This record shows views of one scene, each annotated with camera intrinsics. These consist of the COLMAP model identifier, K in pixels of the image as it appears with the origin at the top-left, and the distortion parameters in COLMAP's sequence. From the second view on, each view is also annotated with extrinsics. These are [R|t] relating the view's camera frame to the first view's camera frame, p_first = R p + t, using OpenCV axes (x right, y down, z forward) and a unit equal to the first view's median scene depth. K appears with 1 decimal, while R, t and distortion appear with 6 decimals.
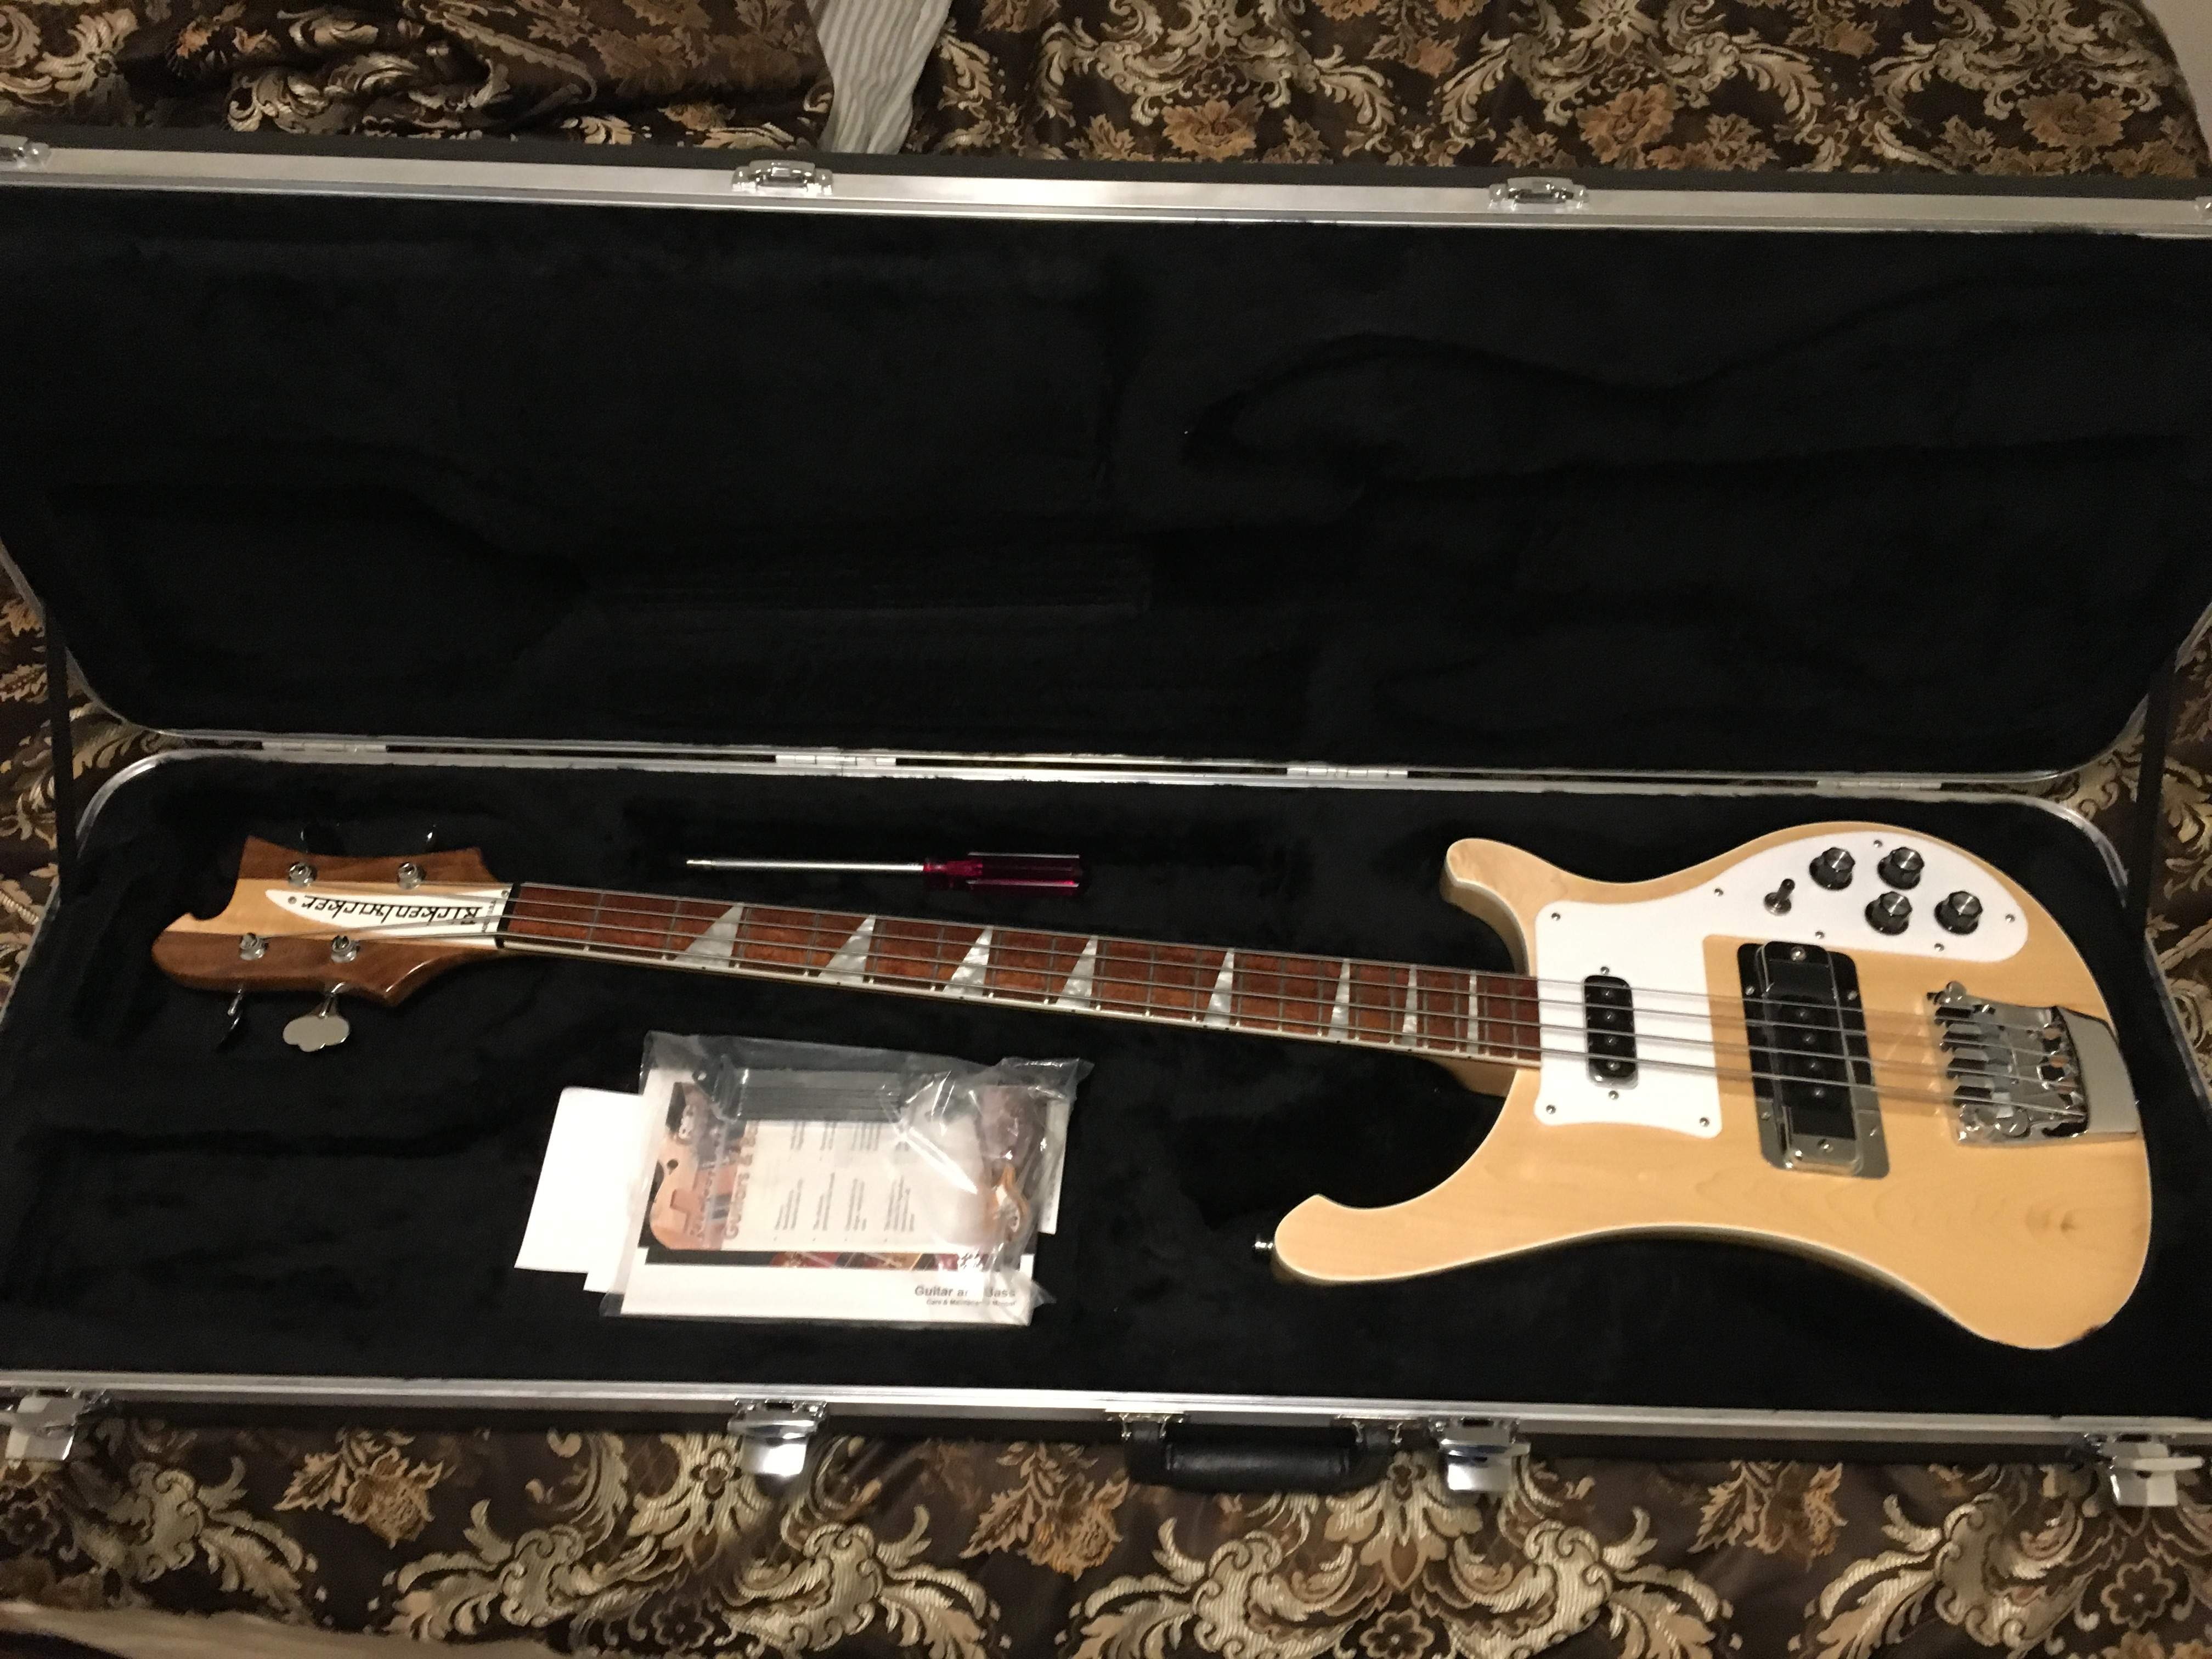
lens RADIAL K [[1838.4, 0, 1106.0], [0, 1838.4, 829.5], [0, 0, 1]] dist [0.009665, -0.005544]
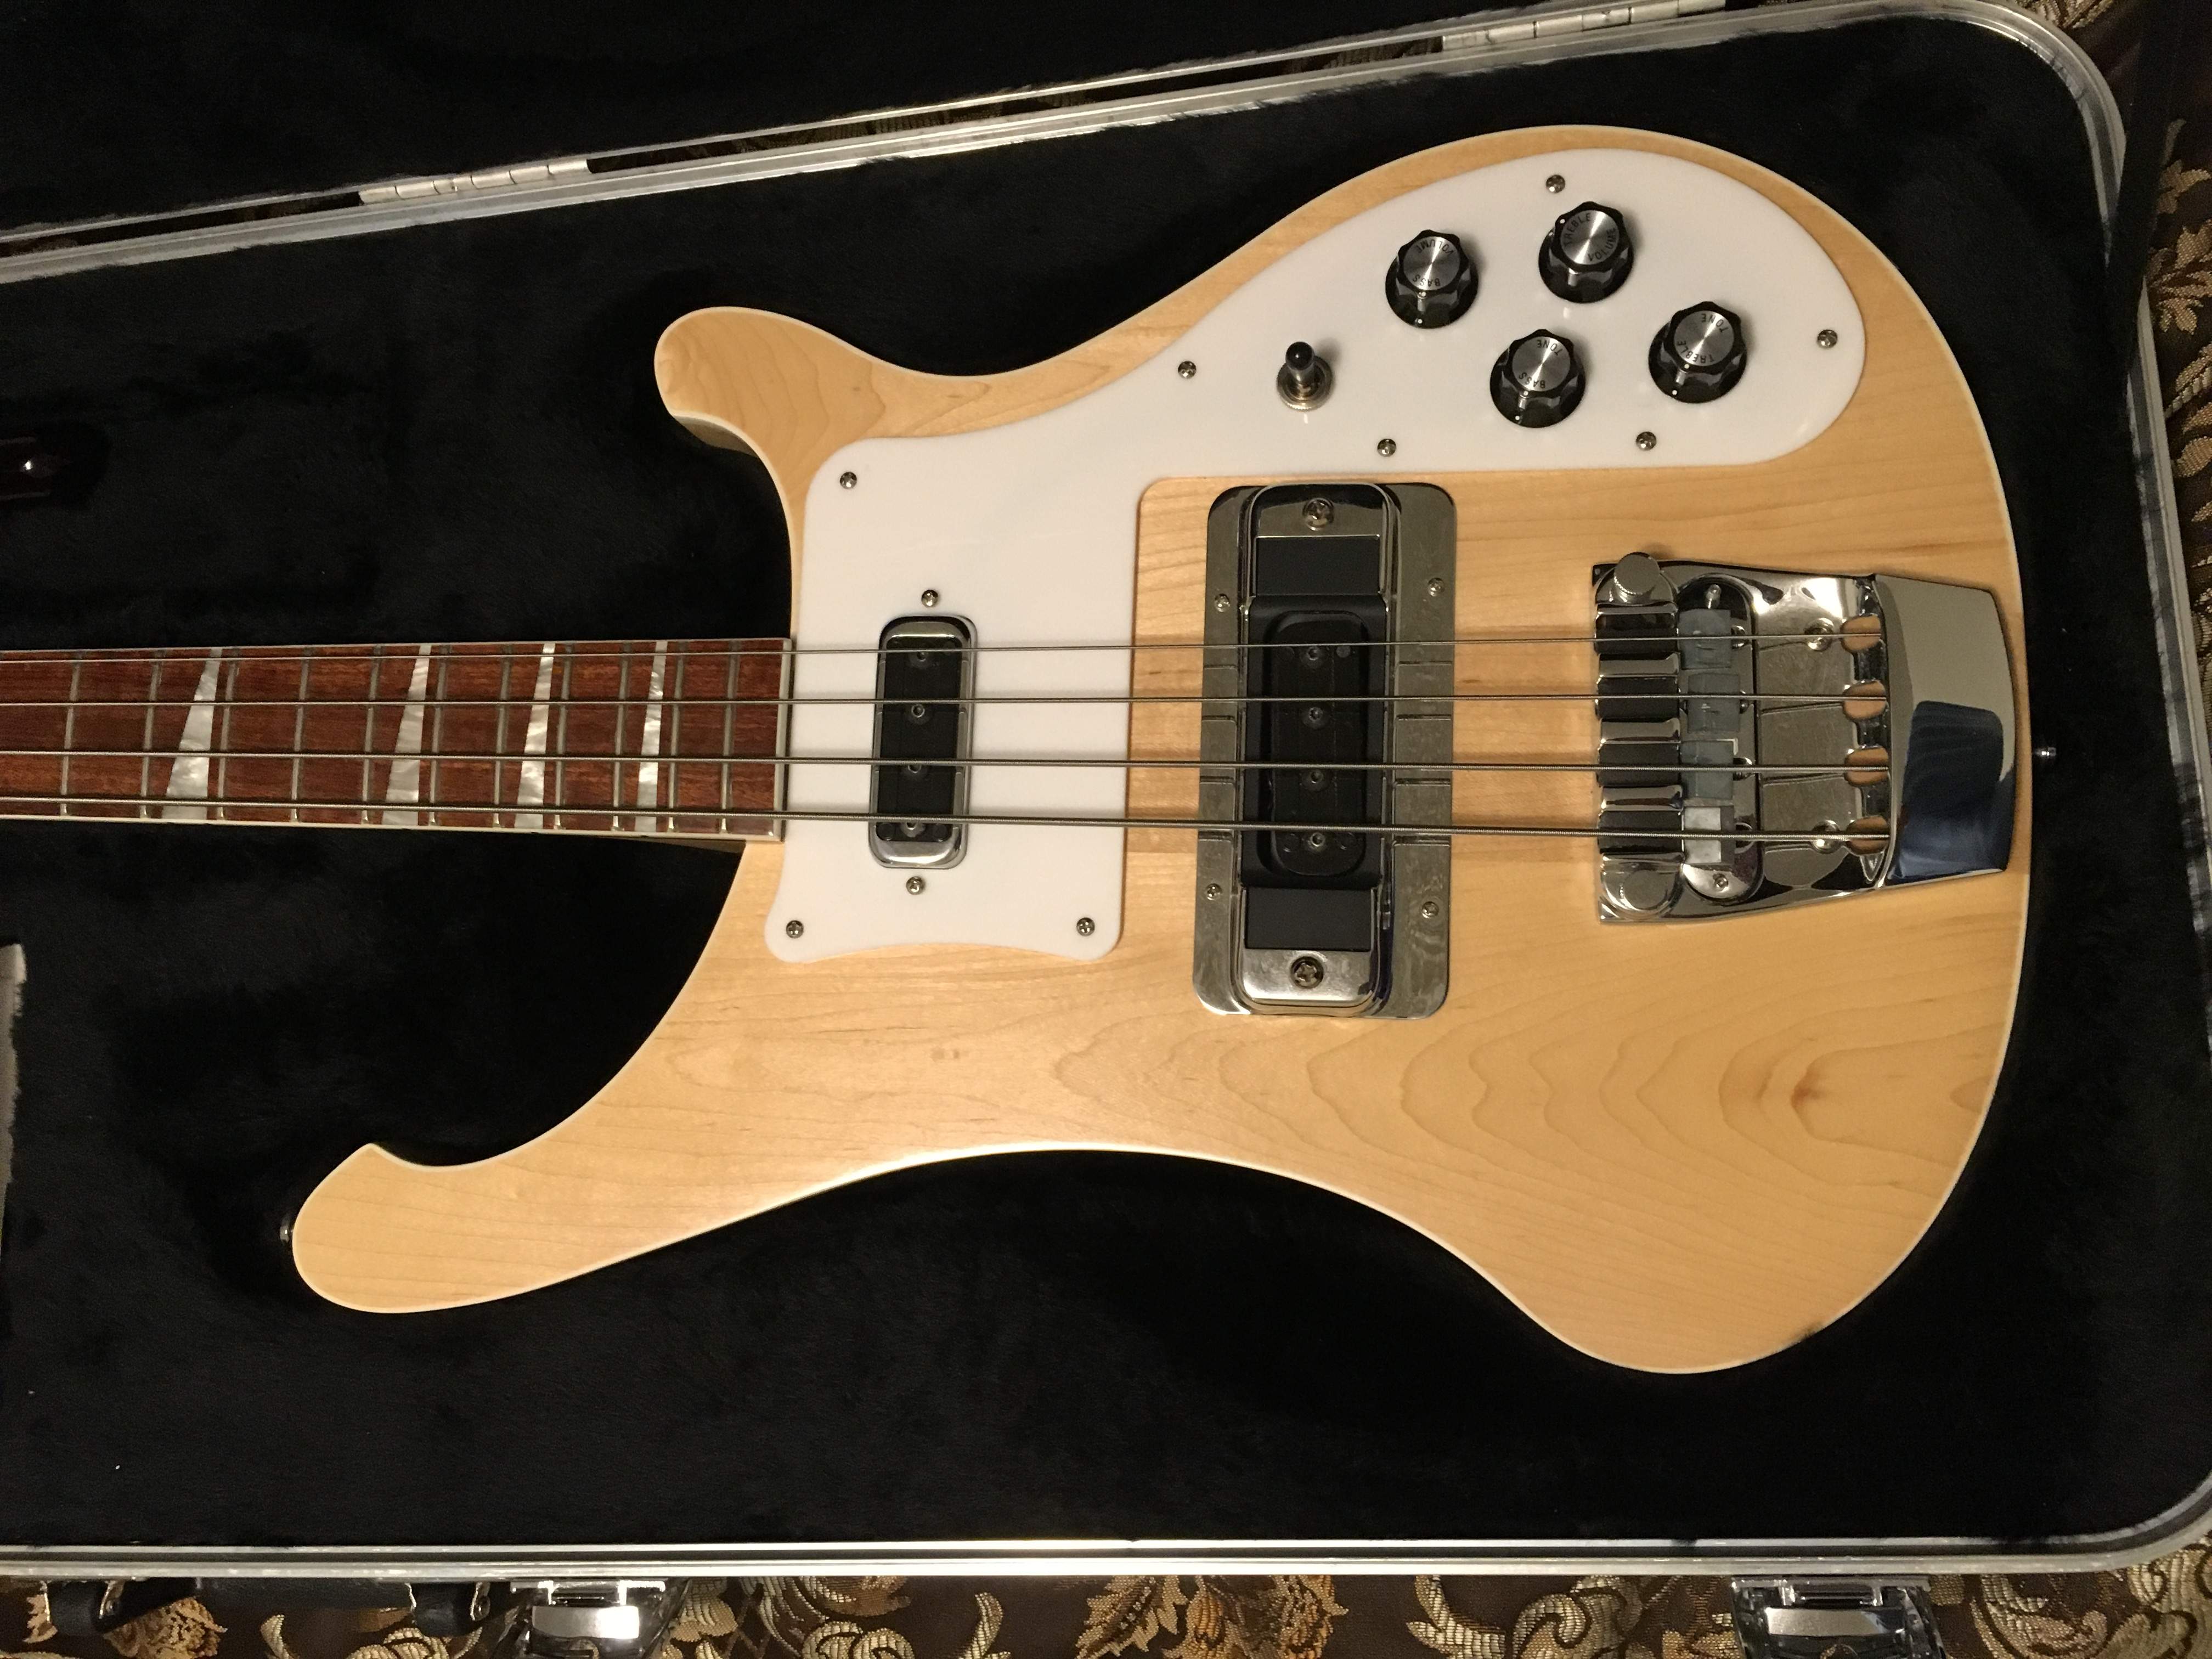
lens RADIAL K [[1838.4, 0, 1106.0], [0, 1838.4, 829.5], [0, 0, 1]] dist [0.009665, -0.005544]
pose [[0.980899, -0.096944, -0.168641, 0.400087], [0.167617, 0.861162, 0.479900, -0.099013], [0.098704, -0.499000, 0.860962, 0.560192]]
